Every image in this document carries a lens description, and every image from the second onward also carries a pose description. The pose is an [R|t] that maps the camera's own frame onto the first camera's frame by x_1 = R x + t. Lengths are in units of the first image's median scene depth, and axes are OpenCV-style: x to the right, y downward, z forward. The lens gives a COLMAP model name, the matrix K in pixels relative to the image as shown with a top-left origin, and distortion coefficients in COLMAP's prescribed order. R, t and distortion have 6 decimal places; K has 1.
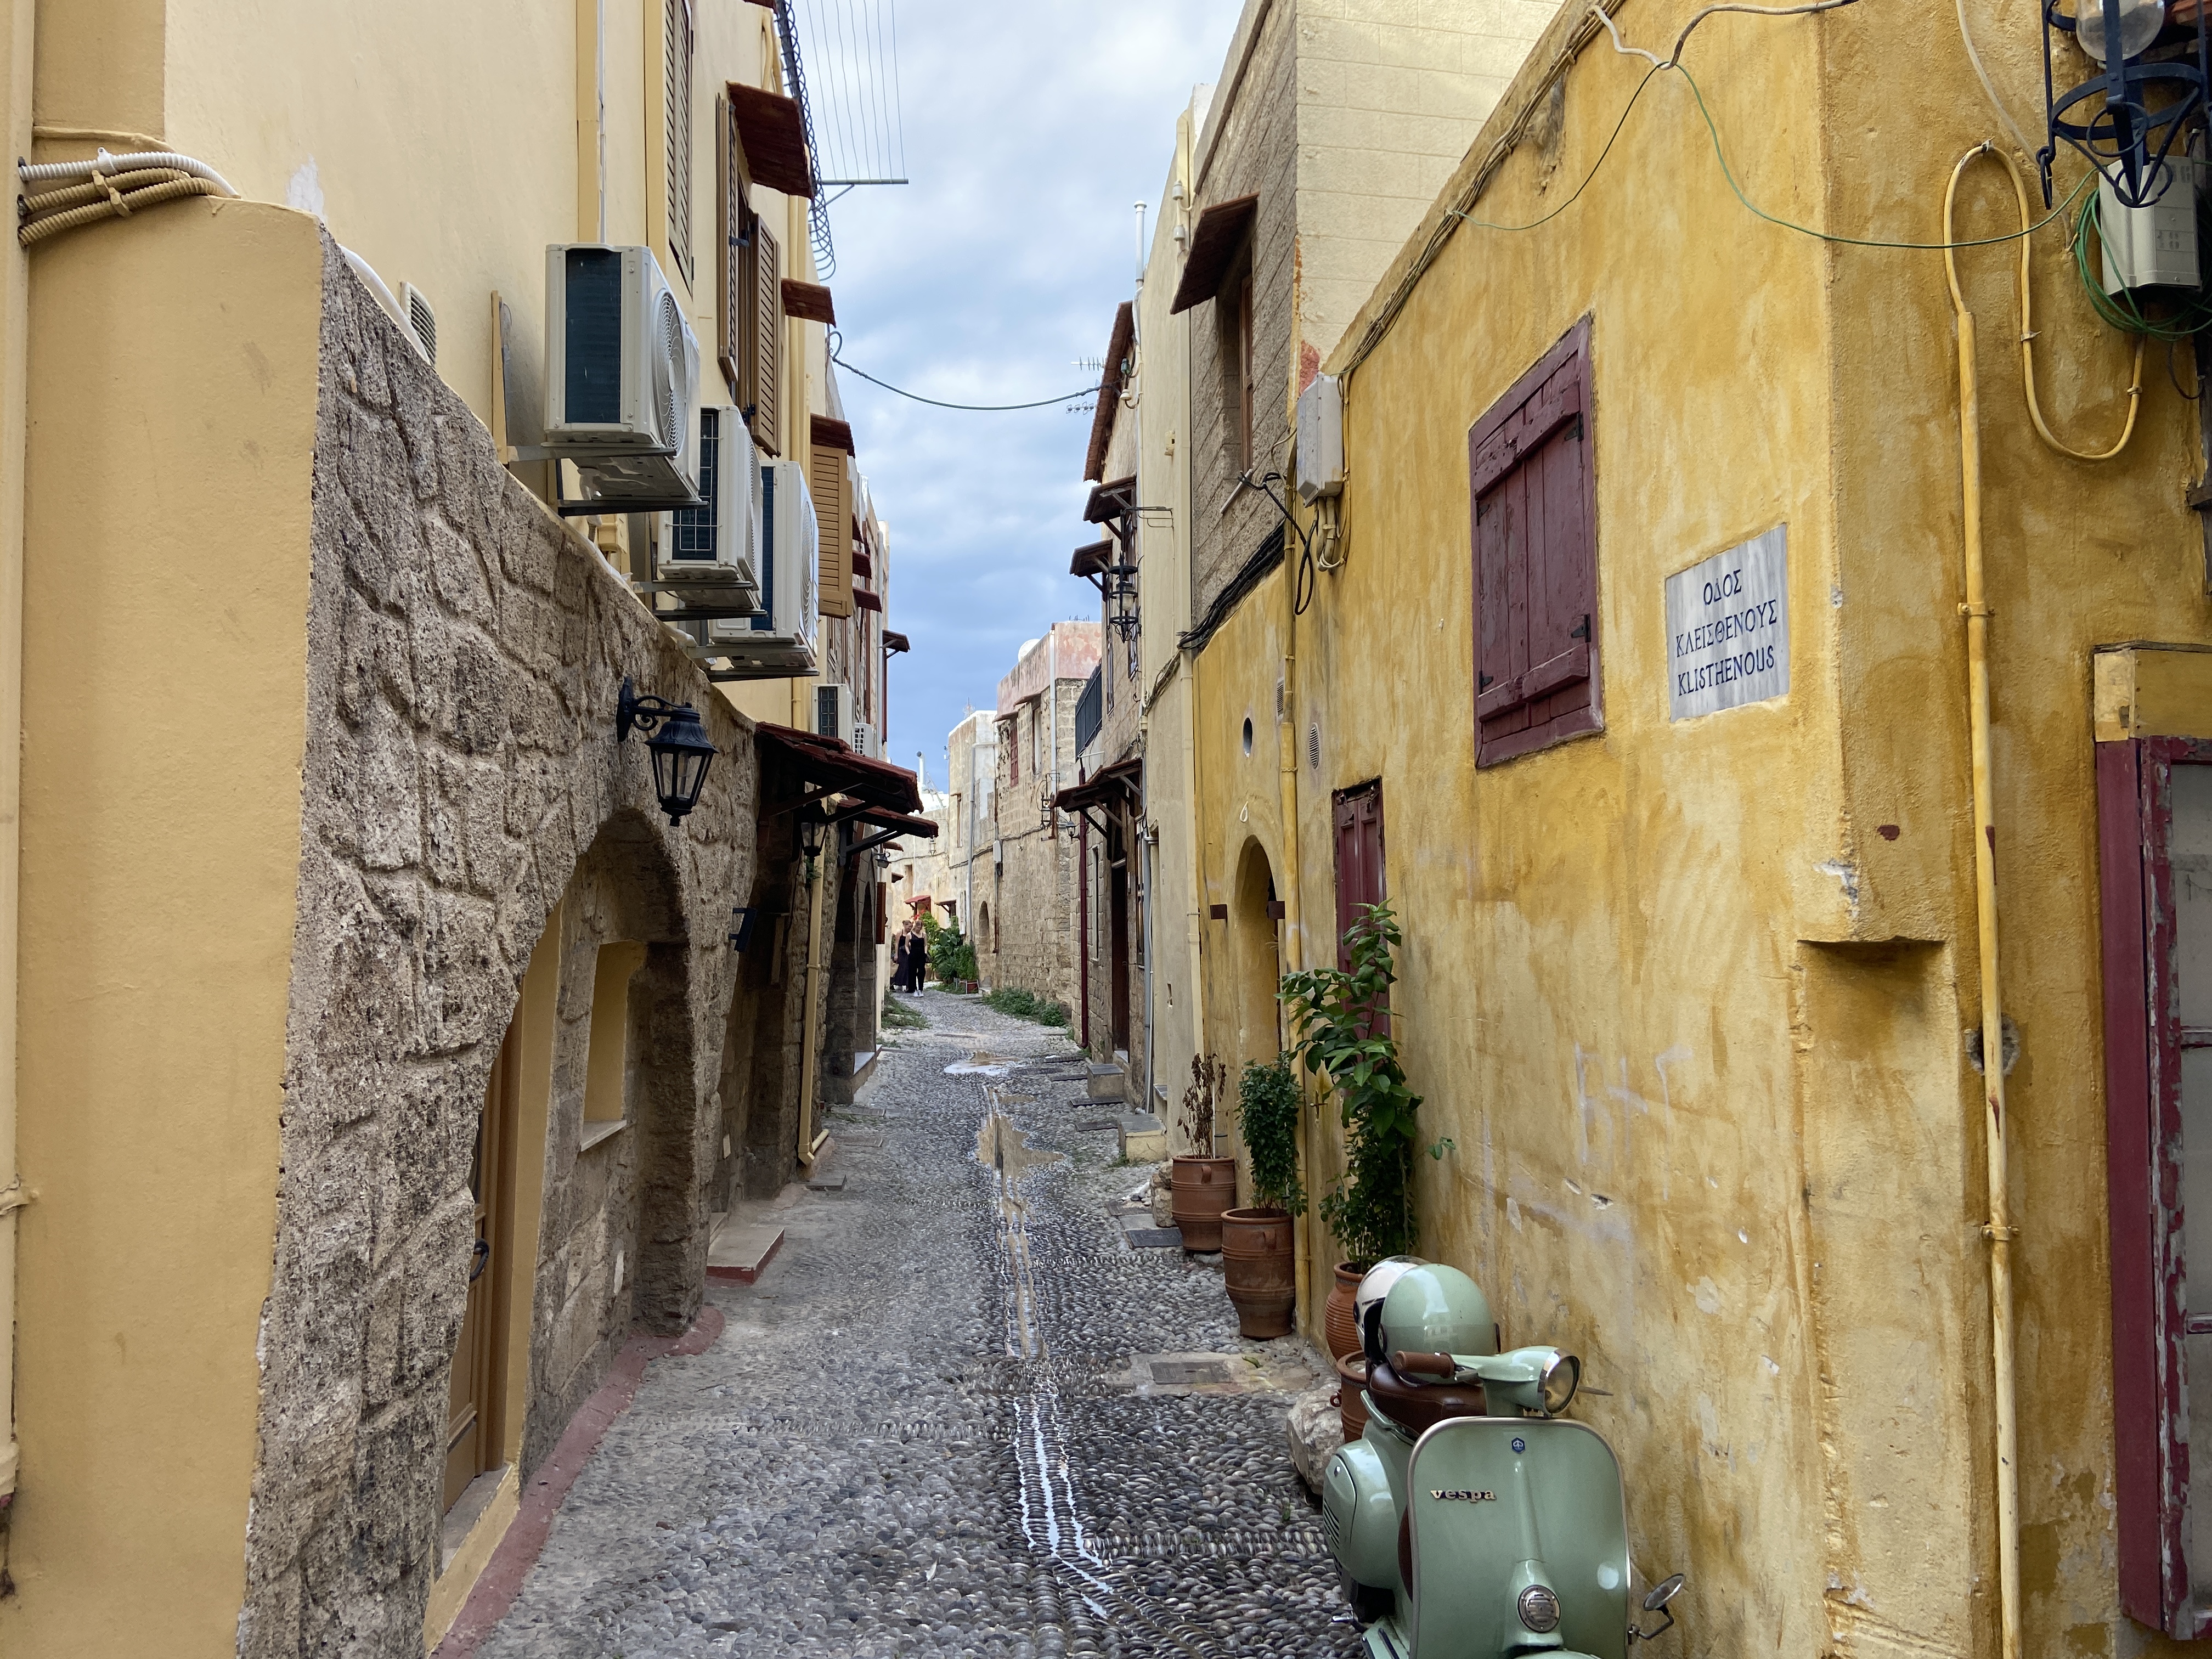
lens RADIAL K [[1660.9, 0, 1106.0], [0, 1660.9, 829.5], [0, 0, 1]] dist [0.126368, -0.178789]
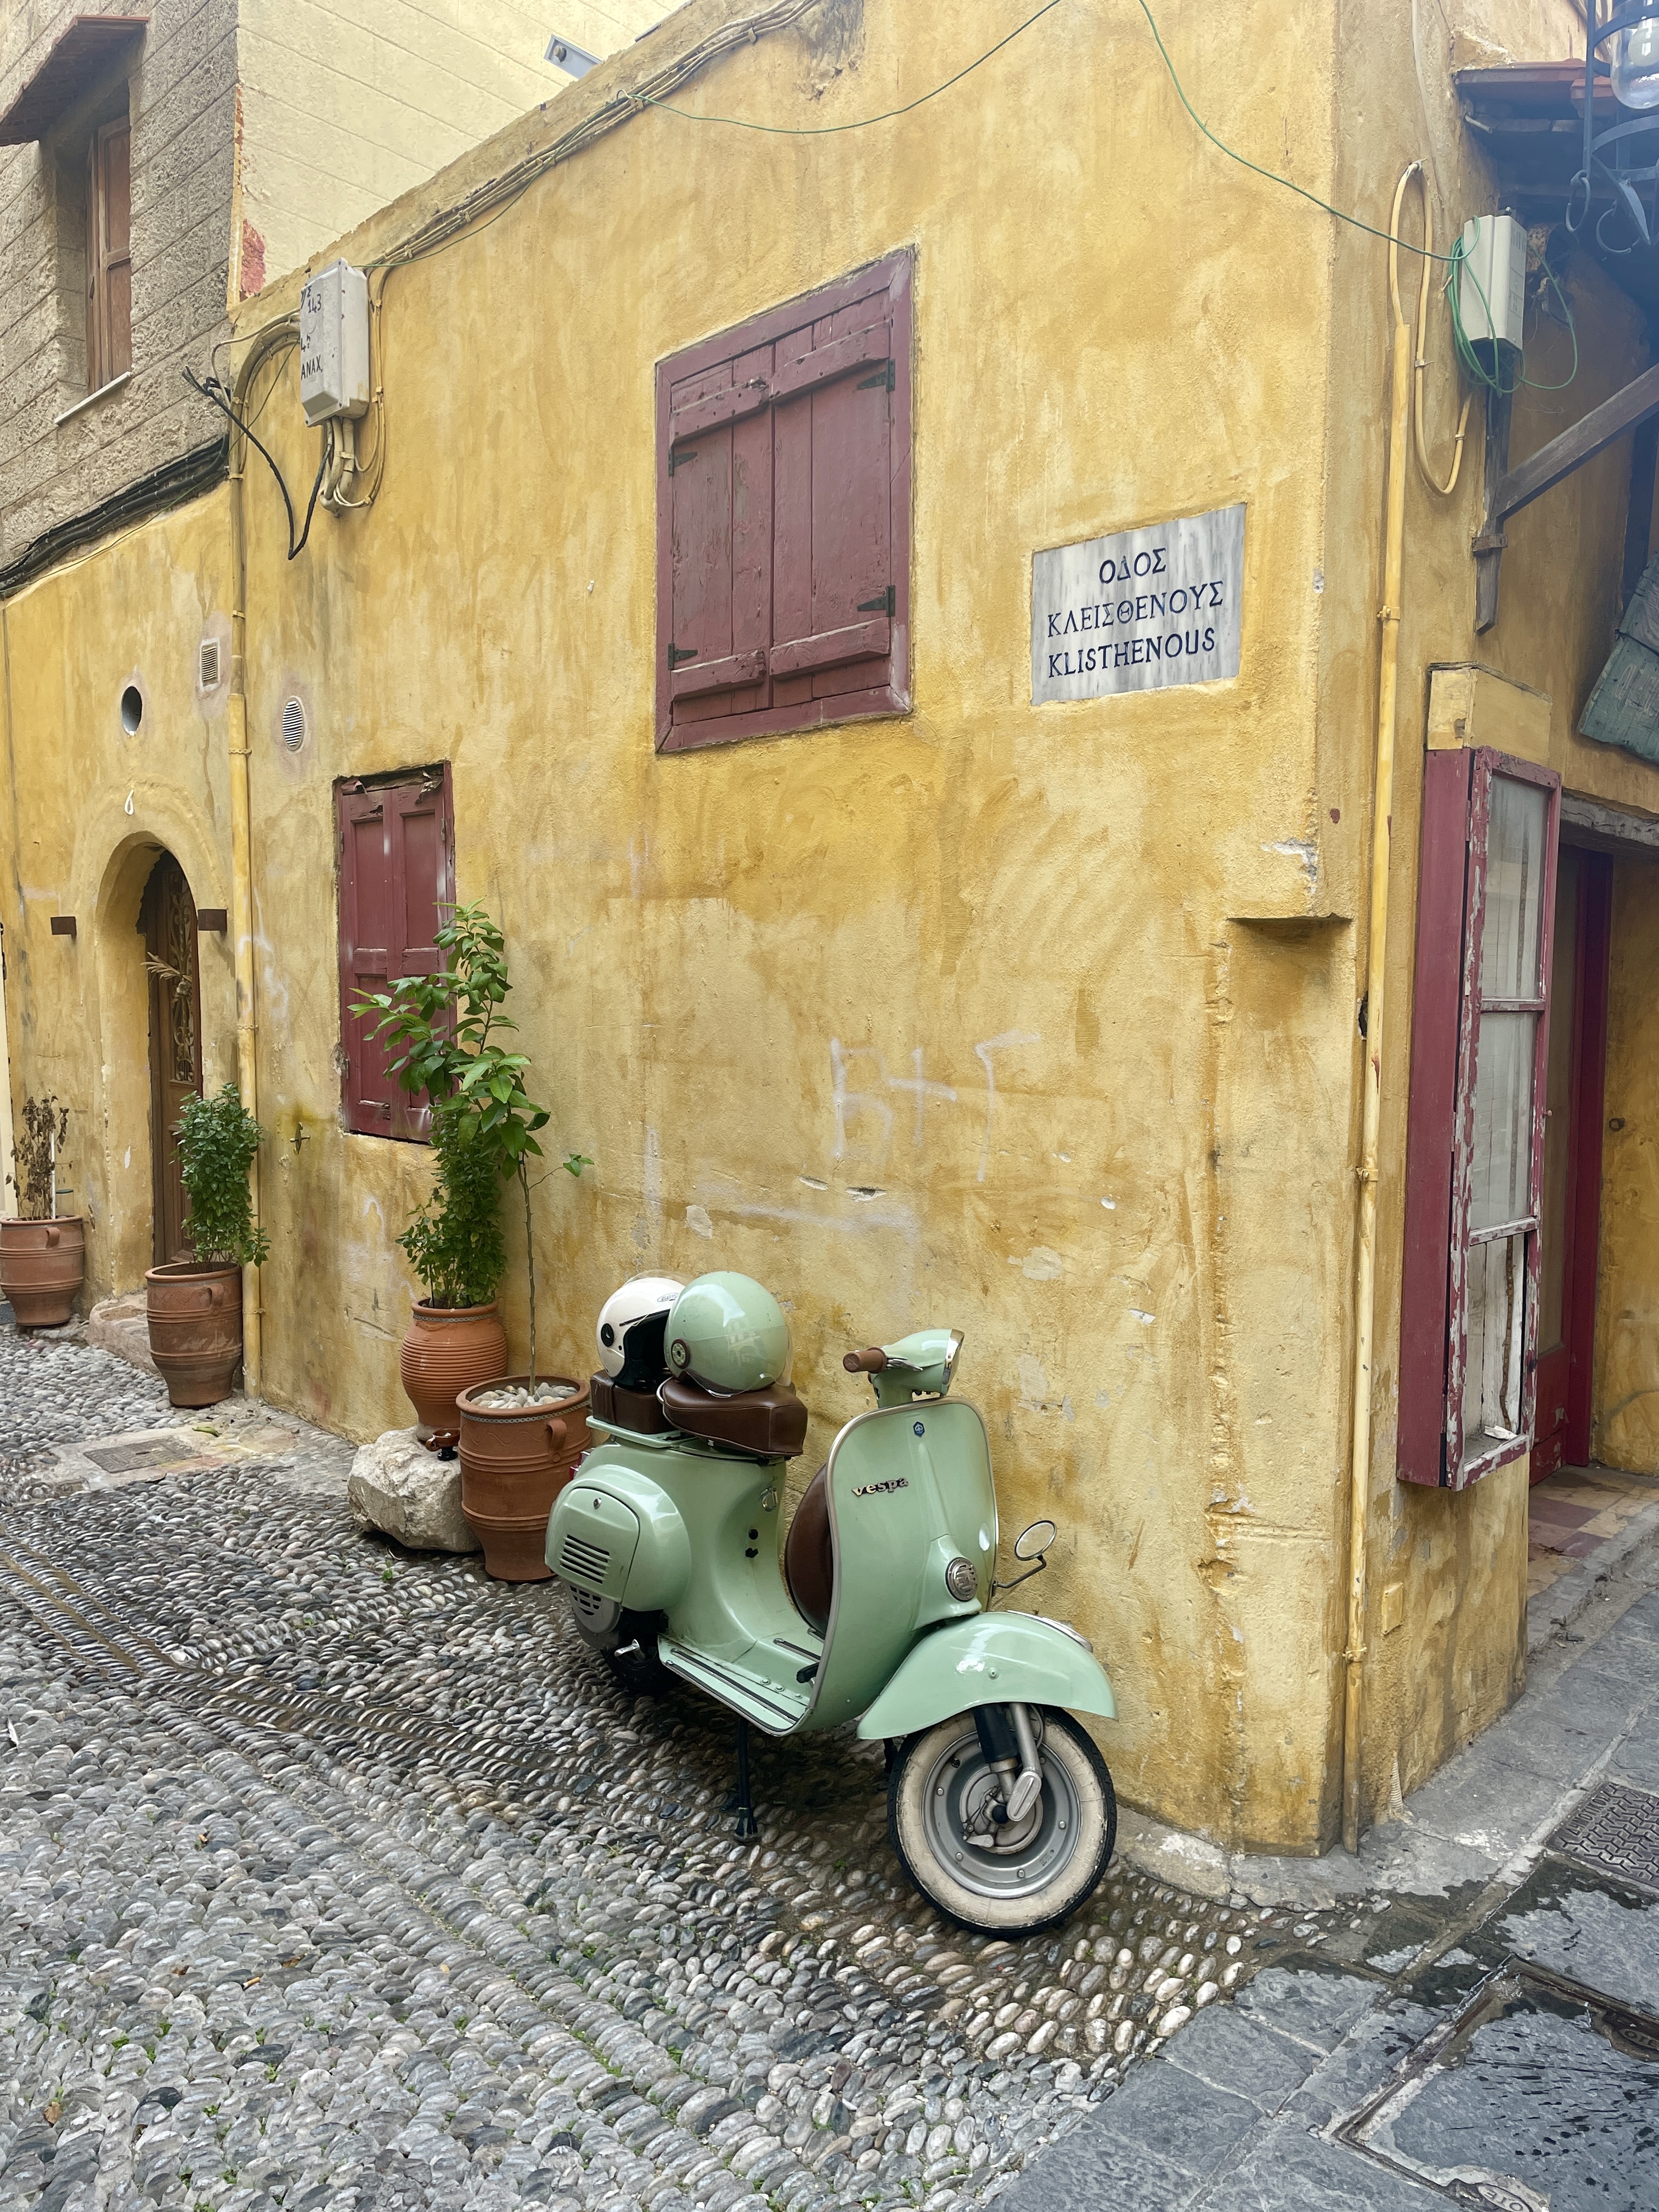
lens RADIAL K [[1647.3, 0, 829.5], [0, 1647.3, 1106.0], [0, 0, 1]] dist [0.097476, -0.121511]
pose [[0.794268, -0.033872, 0.606623, -0.319052], [-0.046855, 0.992056, 0.116742, 0.055189], [-0.605759, -0.121148, 0.786371, 0.245100]]
